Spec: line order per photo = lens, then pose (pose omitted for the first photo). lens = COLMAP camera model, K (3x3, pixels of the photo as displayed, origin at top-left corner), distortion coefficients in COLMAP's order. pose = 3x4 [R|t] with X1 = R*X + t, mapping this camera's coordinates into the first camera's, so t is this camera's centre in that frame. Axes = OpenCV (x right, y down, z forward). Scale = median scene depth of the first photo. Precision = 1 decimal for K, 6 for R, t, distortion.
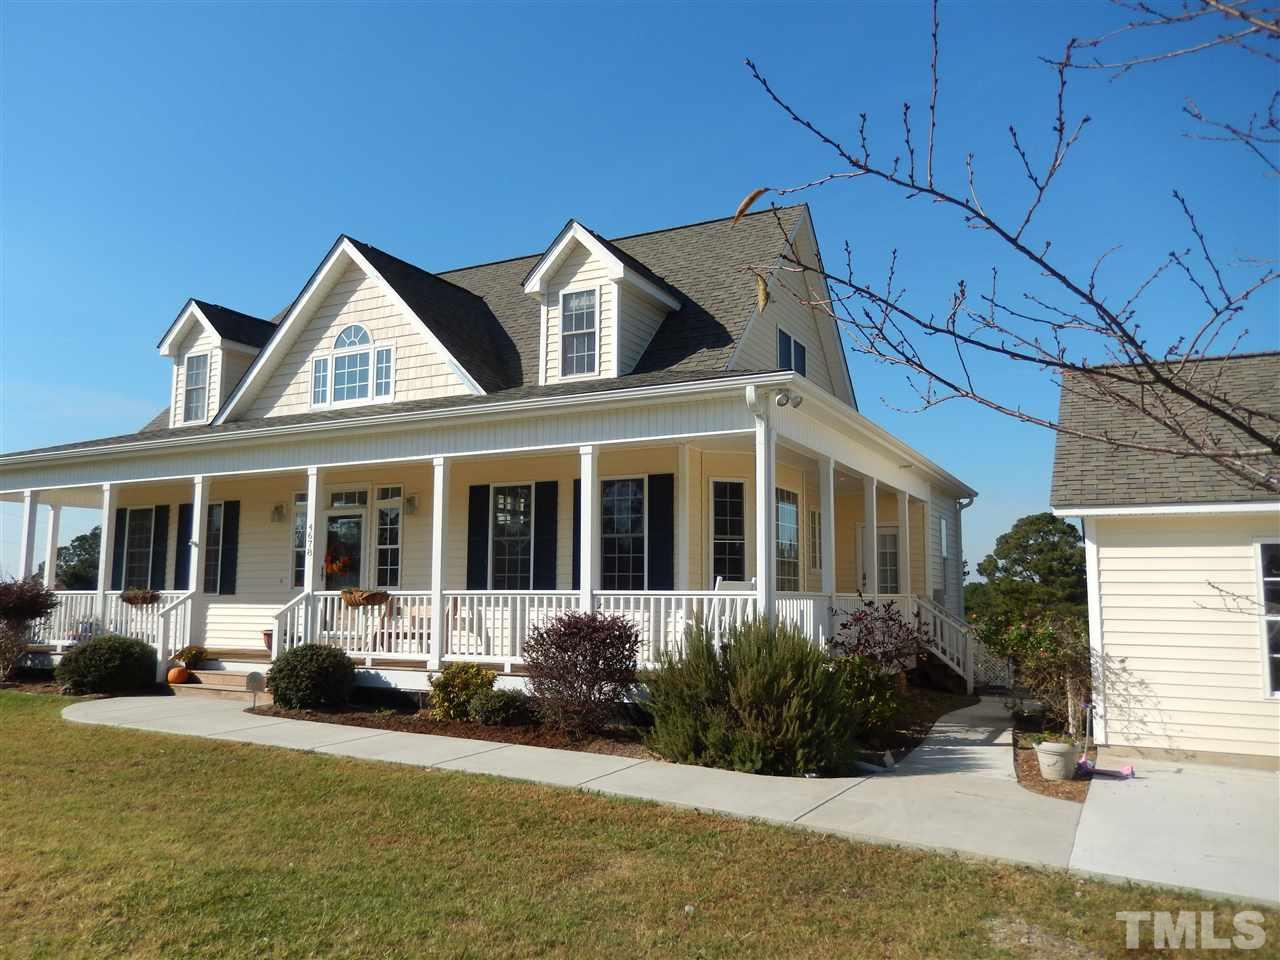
lens RADIAL K [[952.3, 0, 634.9], [0, 952.3, 488.3], [0, 0, 1]] dist [-0.000035, -0.012087]
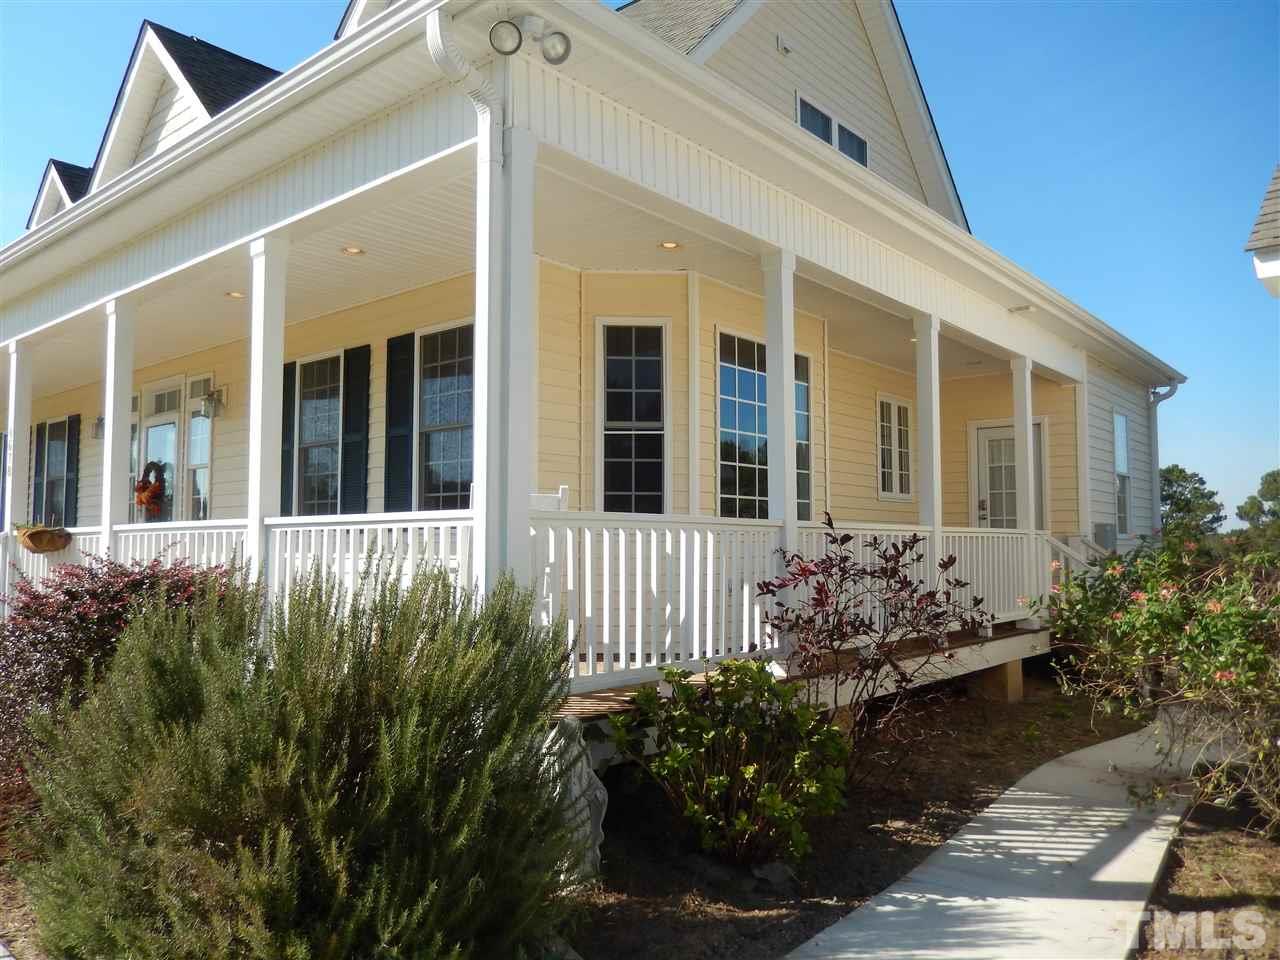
lens RADIAL K [[952.3, 0, 635.9], [0, 952.3, 485.1], [0, 0, 1]] dist [-0.000035, -0.012087]
pose [[0.975022, -0.020314, -0.221177, 0.248235], [0.030733, 0.998569, 0.043770, 0.069723], [0.219971, -0.049474, 0.974251, 0.515068]]
